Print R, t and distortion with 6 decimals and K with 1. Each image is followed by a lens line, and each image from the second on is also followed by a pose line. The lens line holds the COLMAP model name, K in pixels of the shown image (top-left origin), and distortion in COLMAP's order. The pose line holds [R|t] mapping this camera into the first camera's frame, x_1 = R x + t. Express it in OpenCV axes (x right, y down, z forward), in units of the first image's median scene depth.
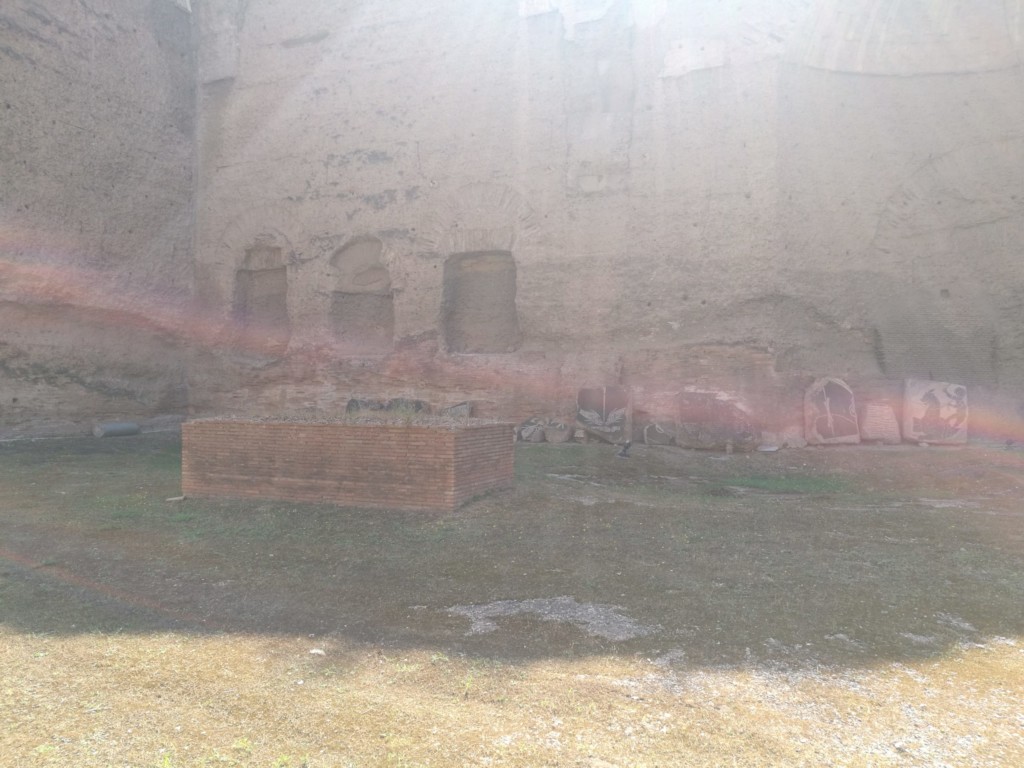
lens RADIAL K [[791.2, 0, 501.6], [0, 791.2, 389.6], [0, 0, 1]] dist [-0.011973, 0.039276]
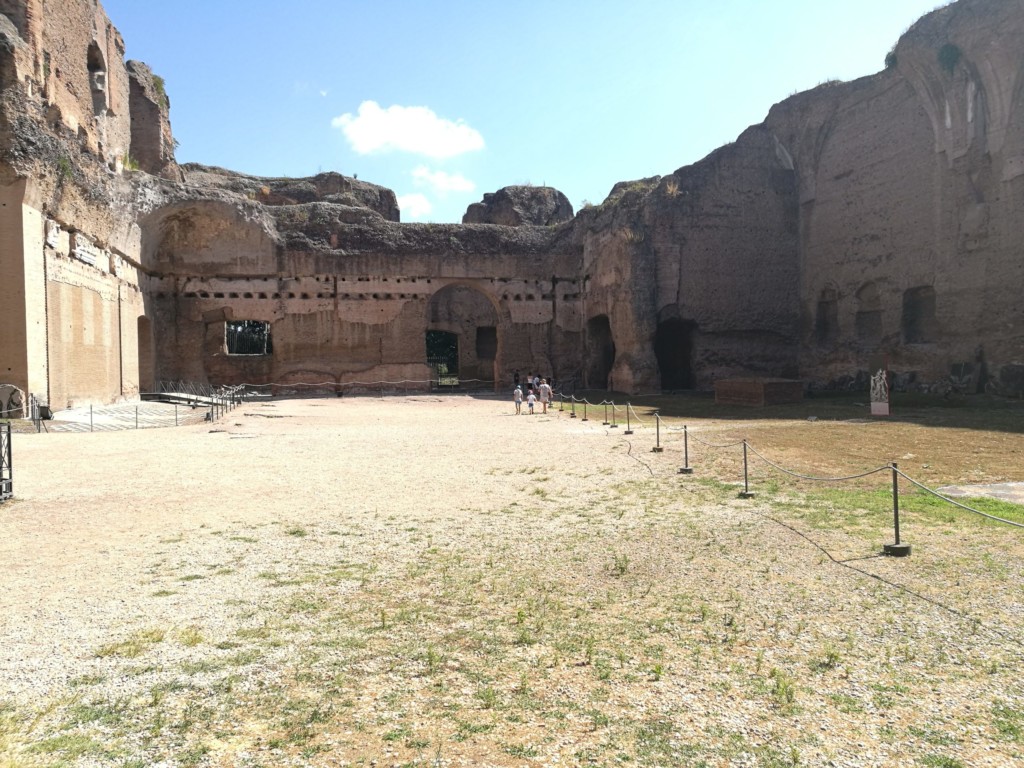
lens RADIAL K [[791.2, 0, 512.6], [0, 791.2, 380.1], [0, 0, 1]] dist [-0.011973, 0.039276]
pose [[0.585841, -0.006335, -0.810401, 0.851994], [0.031951, 0.999373, 0.015286, -0.020279], [0.809796, -0.034848, 0.585676, -0.776389]]
